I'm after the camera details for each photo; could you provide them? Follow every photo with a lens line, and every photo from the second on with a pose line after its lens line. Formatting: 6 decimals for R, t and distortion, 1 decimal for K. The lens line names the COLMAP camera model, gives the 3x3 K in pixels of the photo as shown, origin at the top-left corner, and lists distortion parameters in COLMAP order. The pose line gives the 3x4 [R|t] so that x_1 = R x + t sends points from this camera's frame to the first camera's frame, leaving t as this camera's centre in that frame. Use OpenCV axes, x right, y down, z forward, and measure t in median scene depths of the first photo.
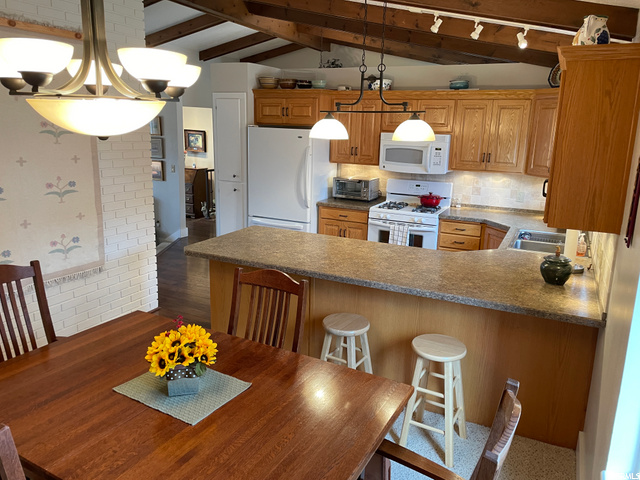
lens RADIAL K [[491.8, 0, 321.3], [0, 491.8, 237.0], [0, 0, 1]] dist [0.083986, -0.092790]
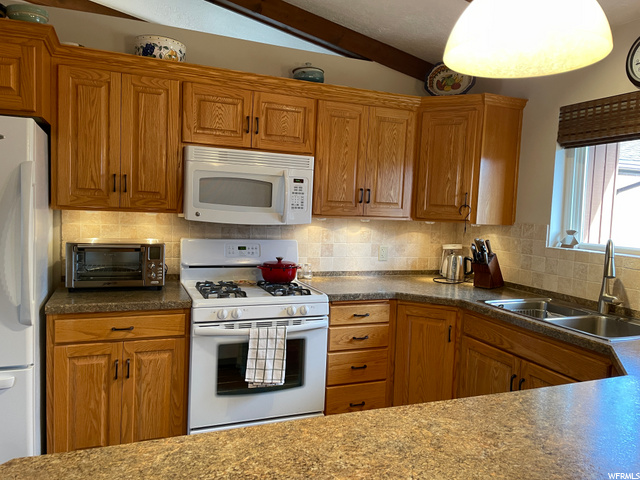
lens RADIAL K [[491.8, 0, 321.3], [0, 491.8, 237.0], [0, 0, 1]] dist [0.083986, -0.092790]
pose [[0.660963, -0.049543, 0.748781, -0.171476], [0.148593, 0.986702, -0.065881, -0.071749], [-0.735560, 0.154808, 0.659535, 0.611381]]
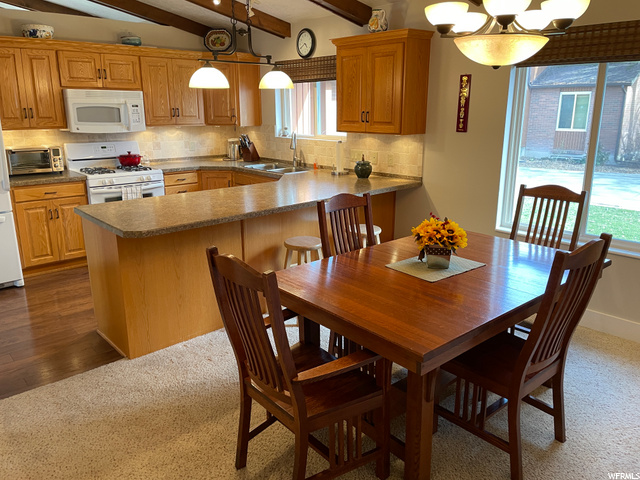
lens RADIAL K [[491.8, 0, 321.3], [0, 491.8, 237.0], [0, 0, 1]] dist [0.083986, -0.092790]
pose [[0.364285, -0.266197, 0.892432, -0.586550], [0.220123, 0.955737, 0.195227, -0.038227], [-0.904899, 0.125326, 0.406756, 0.282830]]
